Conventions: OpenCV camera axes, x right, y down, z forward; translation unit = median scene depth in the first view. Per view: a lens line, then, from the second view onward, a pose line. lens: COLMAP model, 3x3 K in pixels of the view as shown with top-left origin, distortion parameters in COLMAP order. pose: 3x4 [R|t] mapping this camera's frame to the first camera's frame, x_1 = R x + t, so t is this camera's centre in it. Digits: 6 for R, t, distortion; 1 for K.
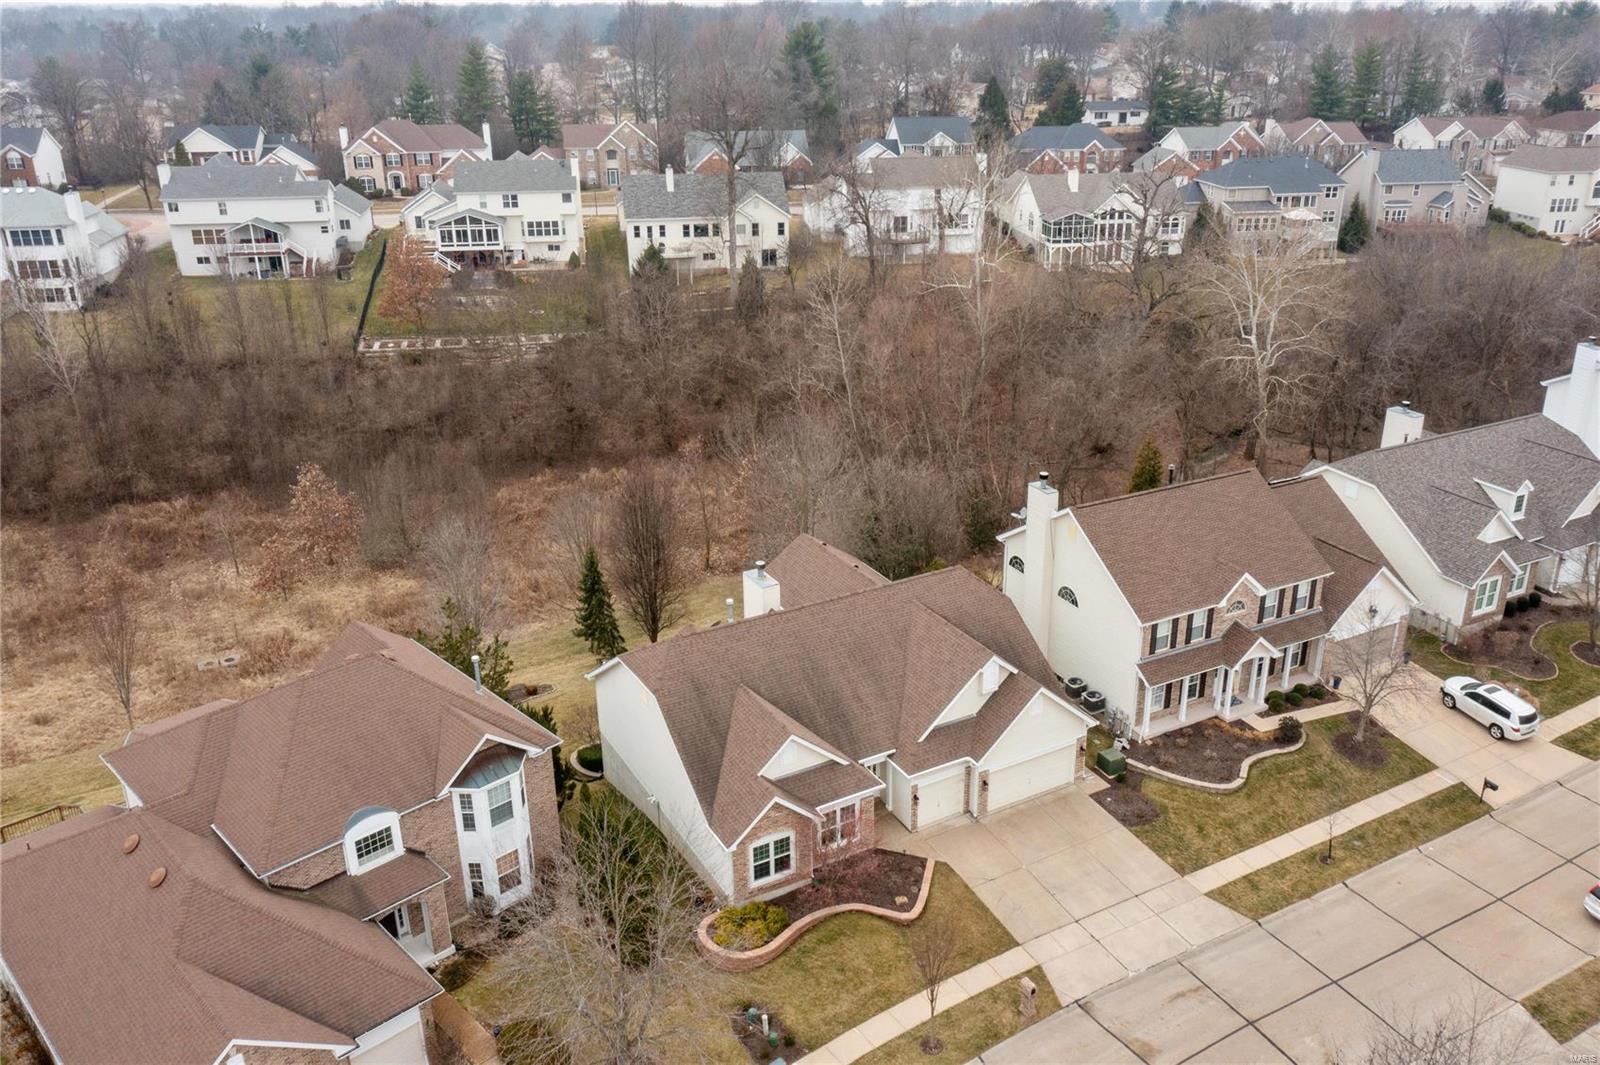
lens RADIAL K [[1266.0, 0, 838.0], [0, 1266.0, 481.0], [0, 0, 1]] dist [-0.003670, -0.011726]
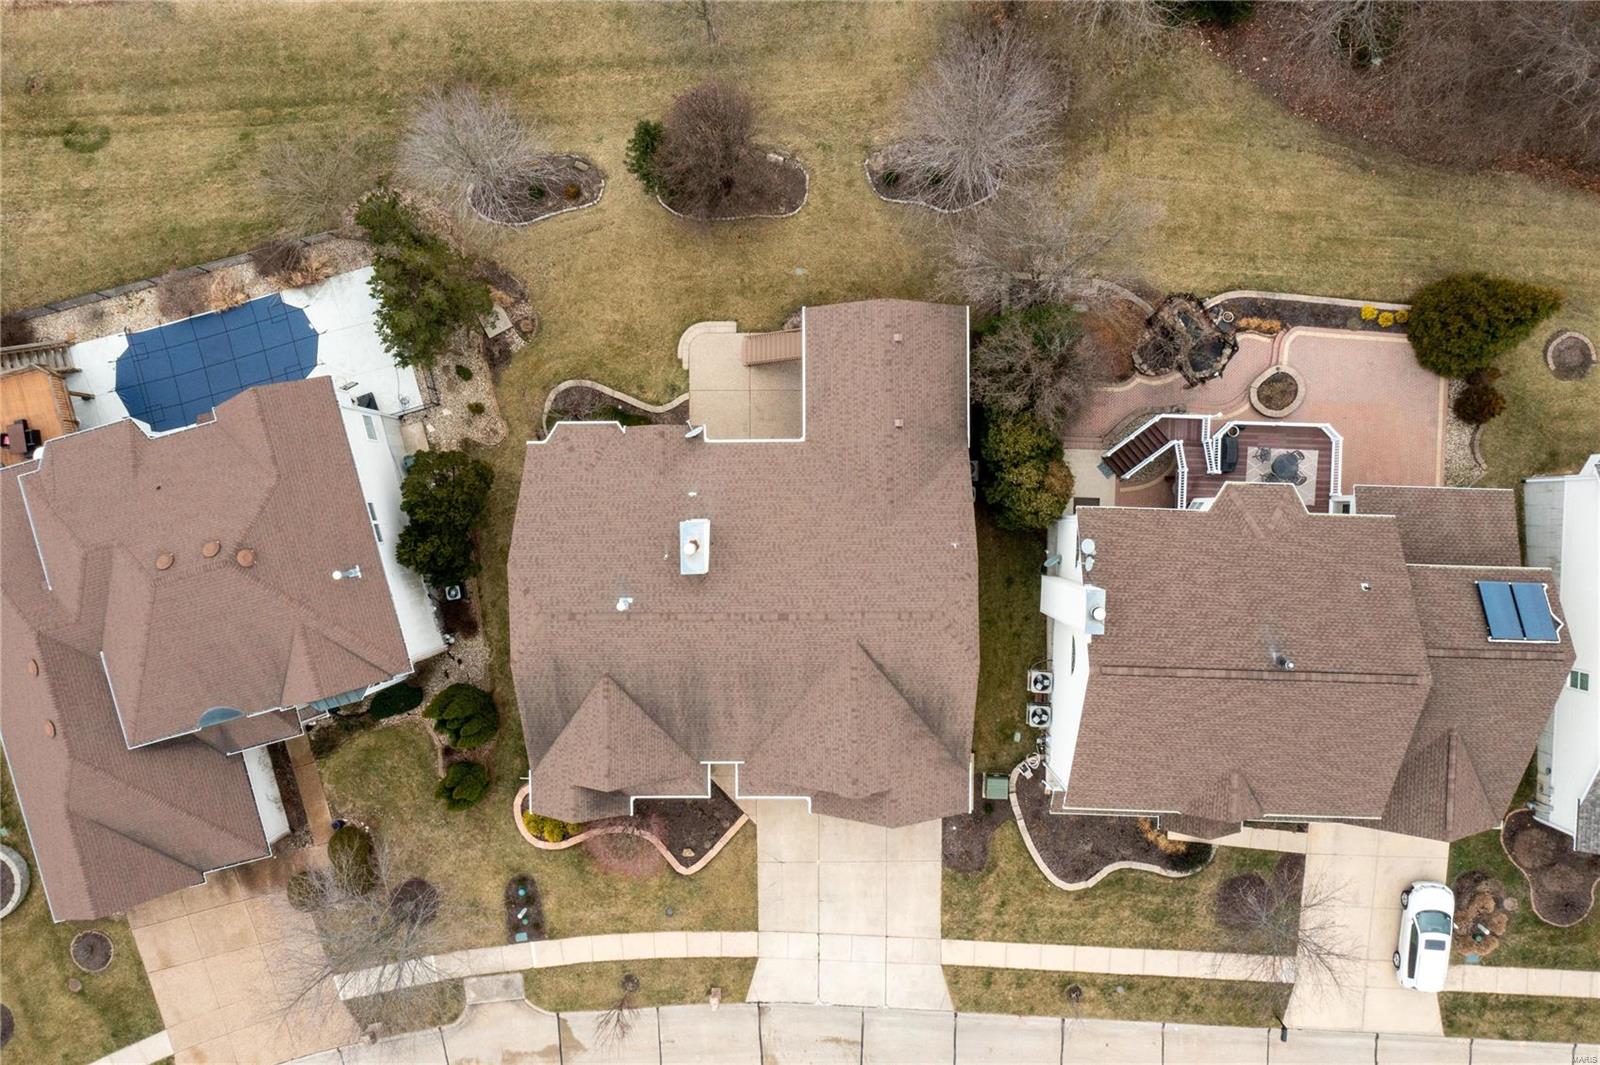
lens RADIAL K [[1266.0, 0, 804.7], [0, 1266.0, 529.7], [0, 0, 1]] dist [-0.003670, -0.011726]
pose [[0.863816, 0.503625, -0.013558, 0.007802], [-0.152063, 0.286284, 0.946001, -0.703317], [0.480311, -0.815109, 0.323879, 0.774374]]
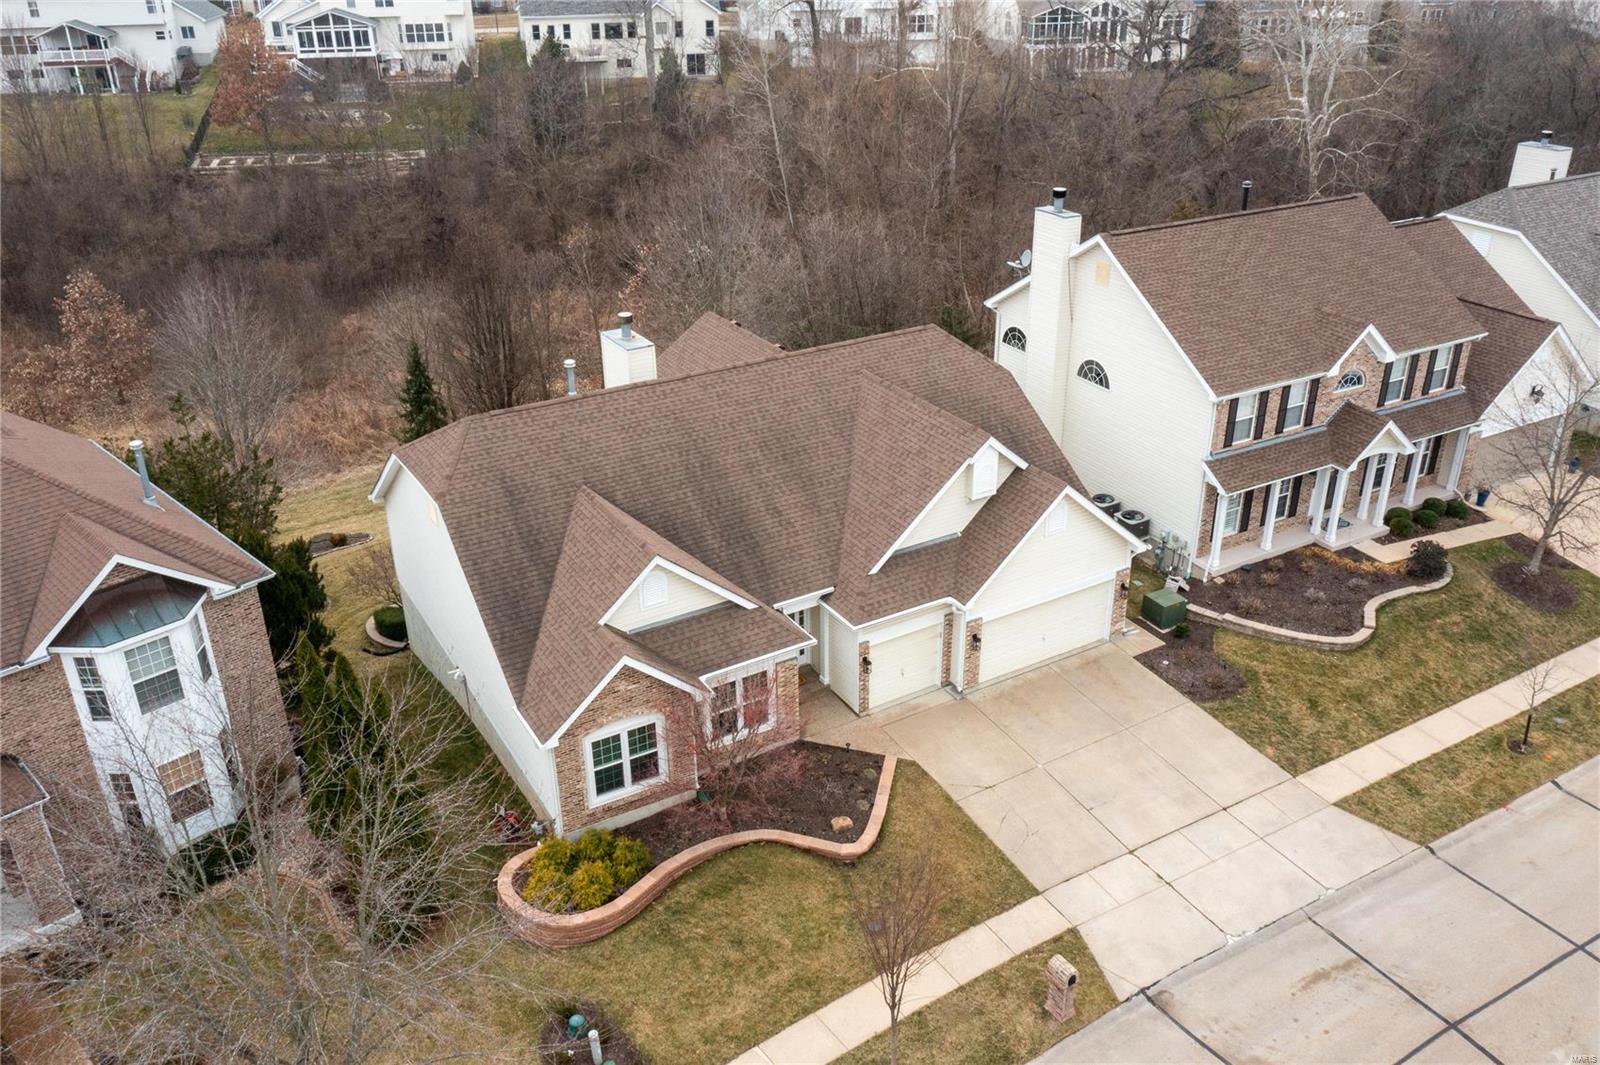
lens RADIAL K [[1266.0, 0, 800.0], [0, 1266.0, 514.2], [0, 0, 1]] dist [-0.003670, -0.011726]
pose [[0.999842, -0.017359, -0.003773, 0.029139], [0.017633, 0.995587, 0.092177, 0.107354], [0.002156, -0.092229, 0.995736, 0.344053]]
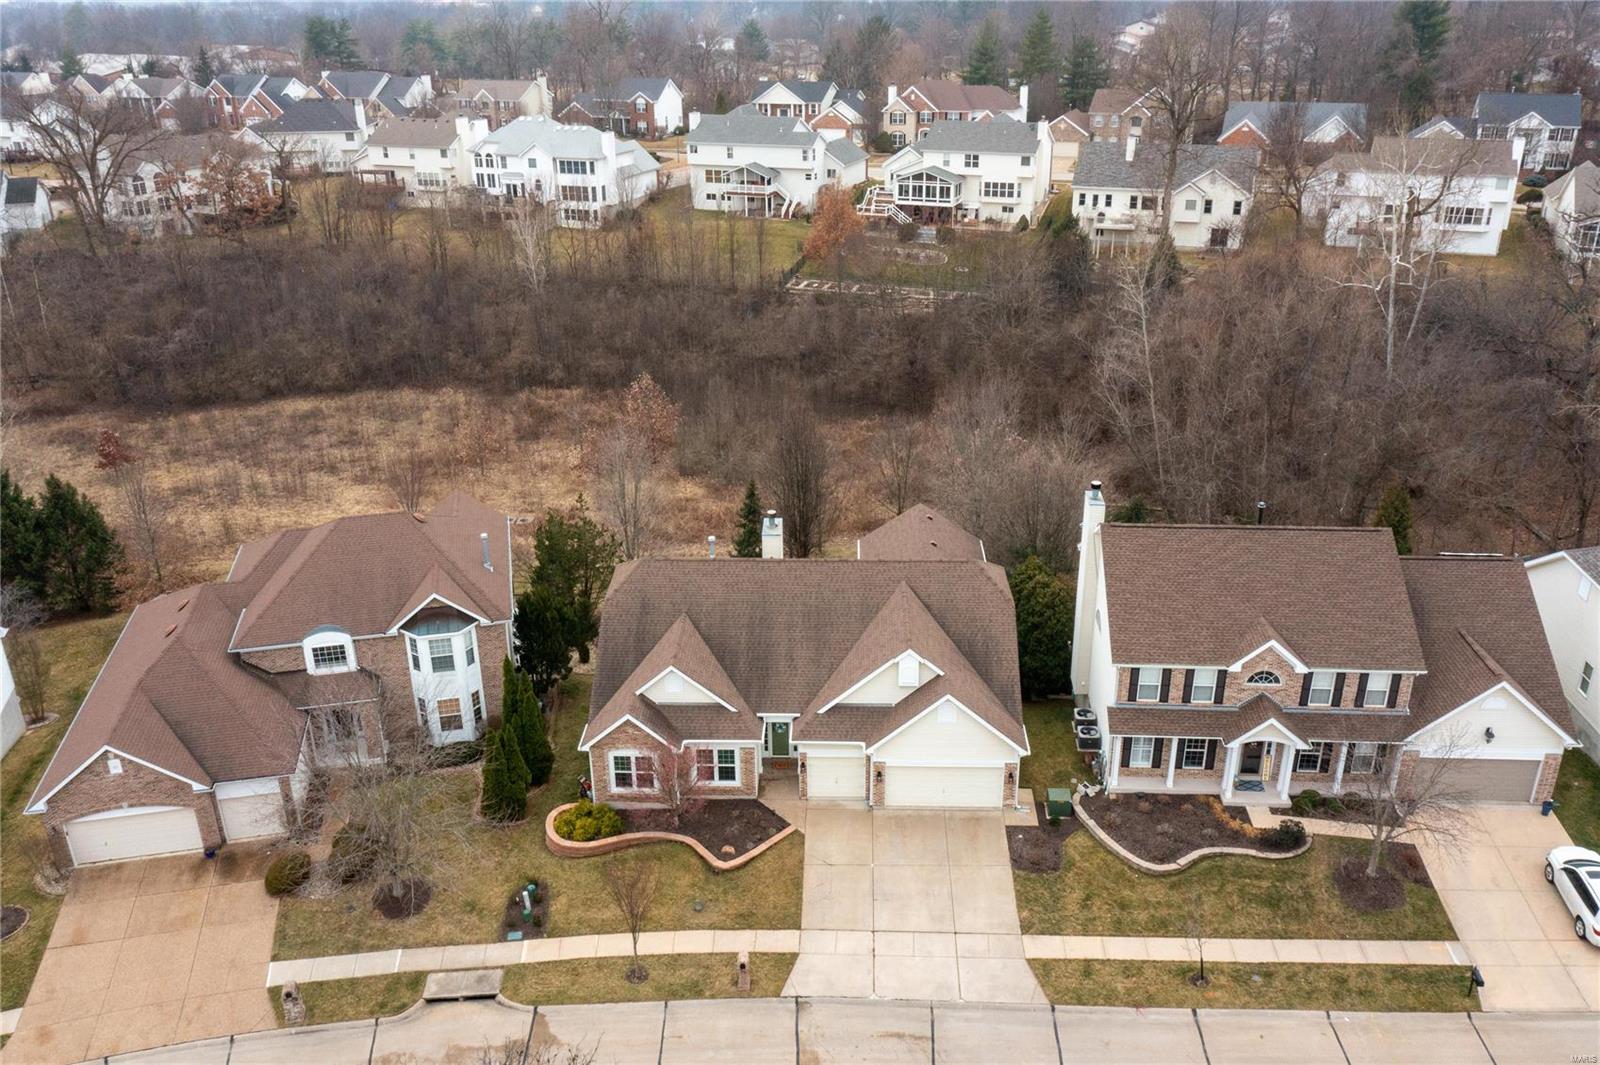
lens RADIAL K [[1266.0, 0, 806.6], [0, 1266.0, 509.3], [0, 0, 1]] dist [-0.003670, -0.011726]
pose [[0.843806, 0.193569, -0.500522, 0.471518], [-0.171379, 0.981041, 0.090483, -0.034189], [0.508547, 0.009429, 0.860982, 0.128211]]
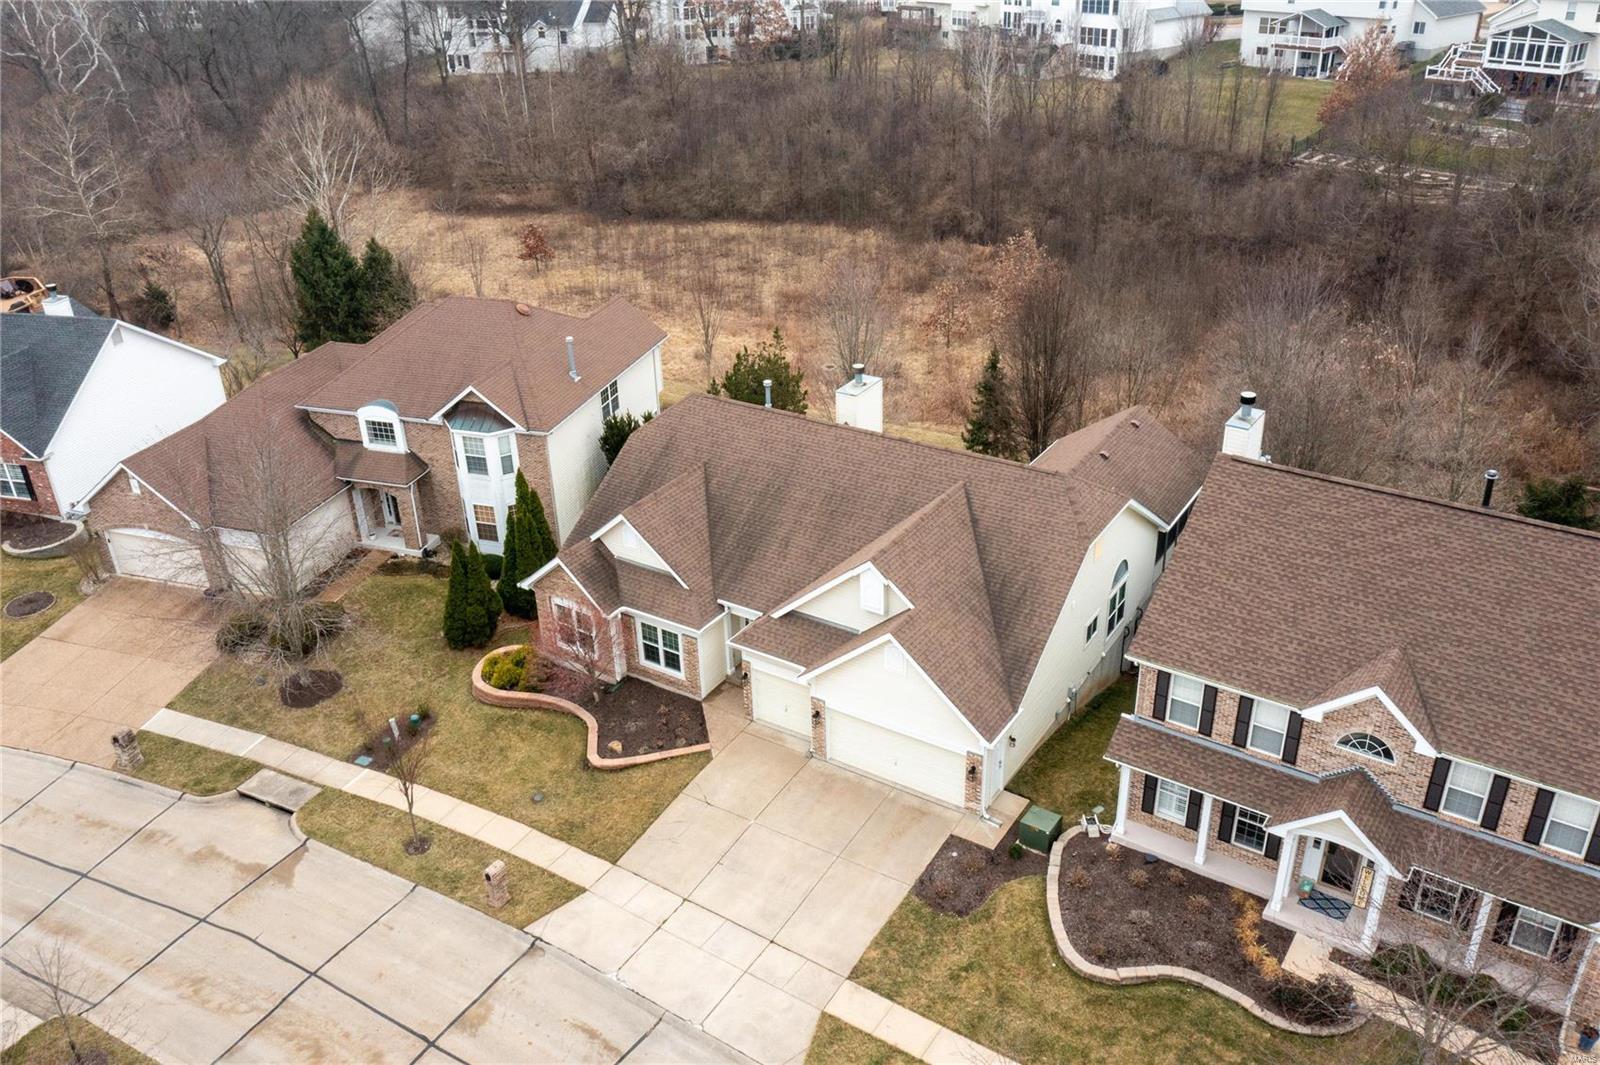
lens RADIAL K [[1266.0, 0, 806.7], [0, 1266.0, 523.3], [0, 0, 1]] dist [-0.003670, -0.011726]
pose [[0.447786, 0.392058, -0.803604, 0.604587], [-0.278334, 0.915210, 0.291413, -0.067902], [0.849717, 0.093179, 0.518941, 0.556533]]
